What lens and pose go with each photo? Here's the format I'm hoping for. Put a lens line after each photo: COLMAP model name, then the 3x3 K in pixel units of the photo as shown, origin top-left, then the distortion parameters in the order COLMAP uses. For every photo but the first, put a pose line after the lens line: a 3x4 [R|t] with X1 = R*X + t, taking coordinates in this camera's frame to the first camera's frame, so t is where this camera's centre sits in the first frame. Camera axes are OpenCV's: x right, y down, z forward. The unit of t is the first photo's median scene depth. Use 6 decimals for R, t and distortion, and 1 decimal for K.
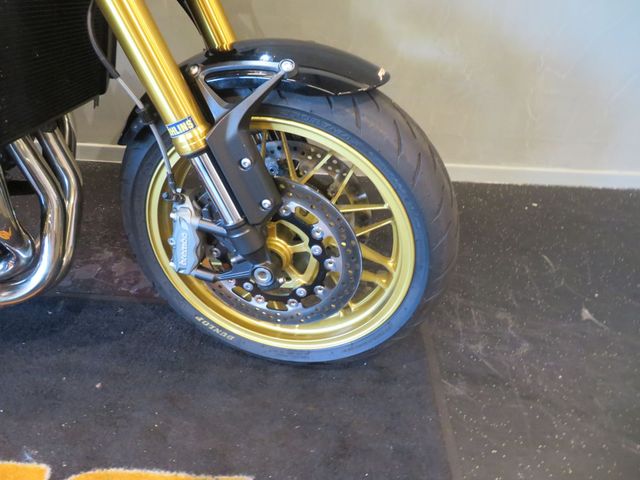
lens RADIAL K [[453.2, 0, 320.0], [0, 453.2, 240.0], [0, 0, 1]] dist [-0.005218, -0.003499]
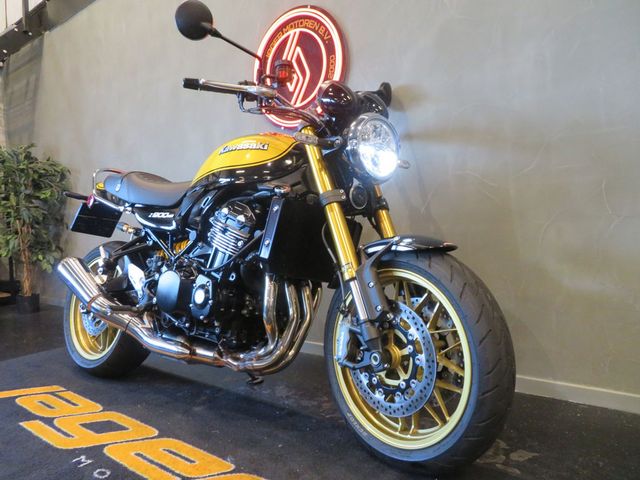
lens RADIAL K [[459.0, 0, 320.0], [0, 459.0, 240.0], [0, 0, 1]] dist [-0.003535, -0.004114]
pose [[0.792447, -0.070506, -0.605852, 0.686599], [-0.328219, 0.787927, -0.521002, 0.613503], [0.514101, 0.611718, 0.601250, -0.323600]]
